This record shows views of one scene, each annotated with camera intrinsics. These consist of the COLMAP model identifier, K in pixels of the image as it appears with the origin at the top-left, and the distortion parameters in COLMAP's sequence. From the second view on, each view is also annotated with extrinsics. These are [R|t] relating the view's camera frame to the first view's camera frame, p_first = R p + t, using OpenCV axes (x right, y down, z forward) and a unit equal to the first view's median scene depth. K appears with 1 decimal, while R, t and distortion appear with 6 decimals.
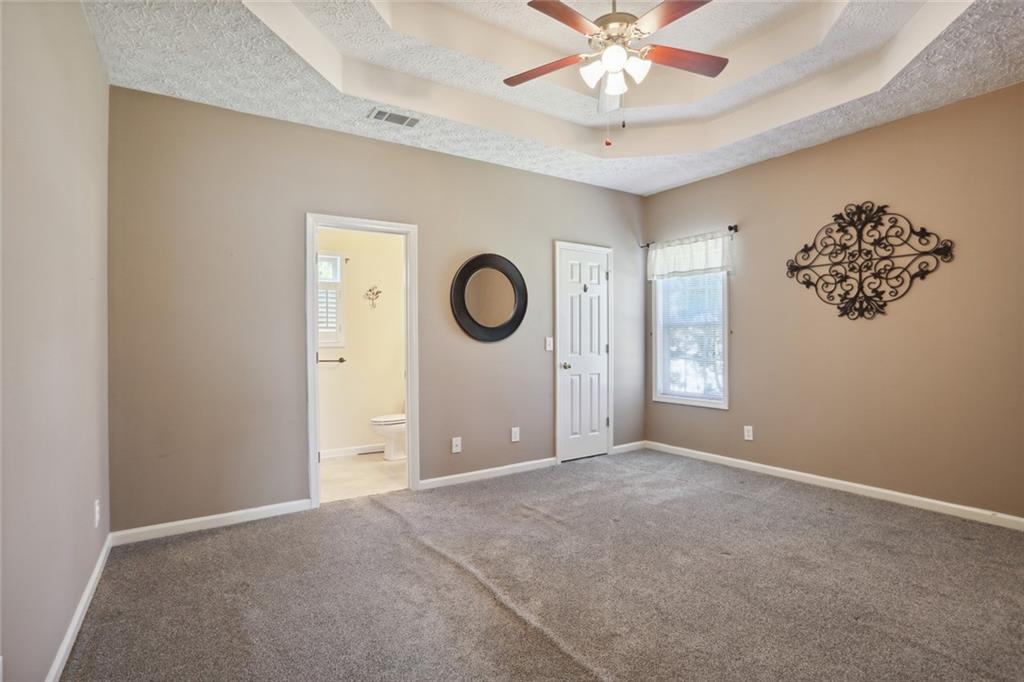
lens RADIAL K [[515.0, 0, 509.5], [0, 515.0, 335.5], [0, 0, 1]] dist [-0.088027, 0.051575]
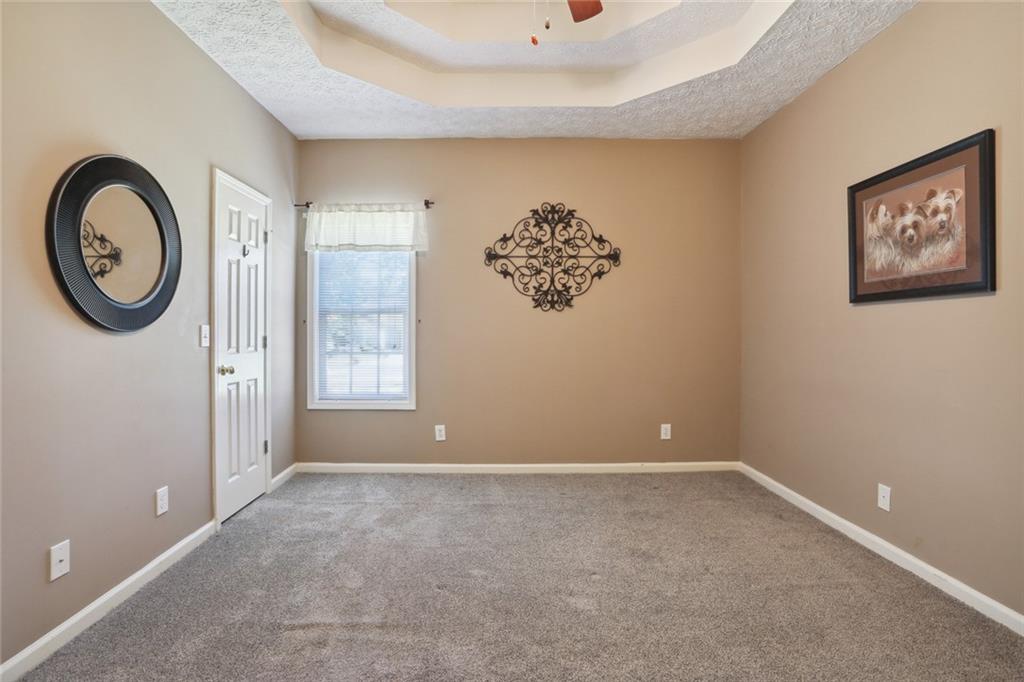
lens RADIAL K [[515.0, 0, 509.5], [0, 515.0, 335.5], [0, 0, 1]] dist [-0.088027, 0.051575]
pose [[0.540441, -0.004281, 0.841371, -0.272699], [-0.008464, 0.999909, 0.010524, 0.008967], [-0.841339, -0.012809, 0.540356, 0.466521]]
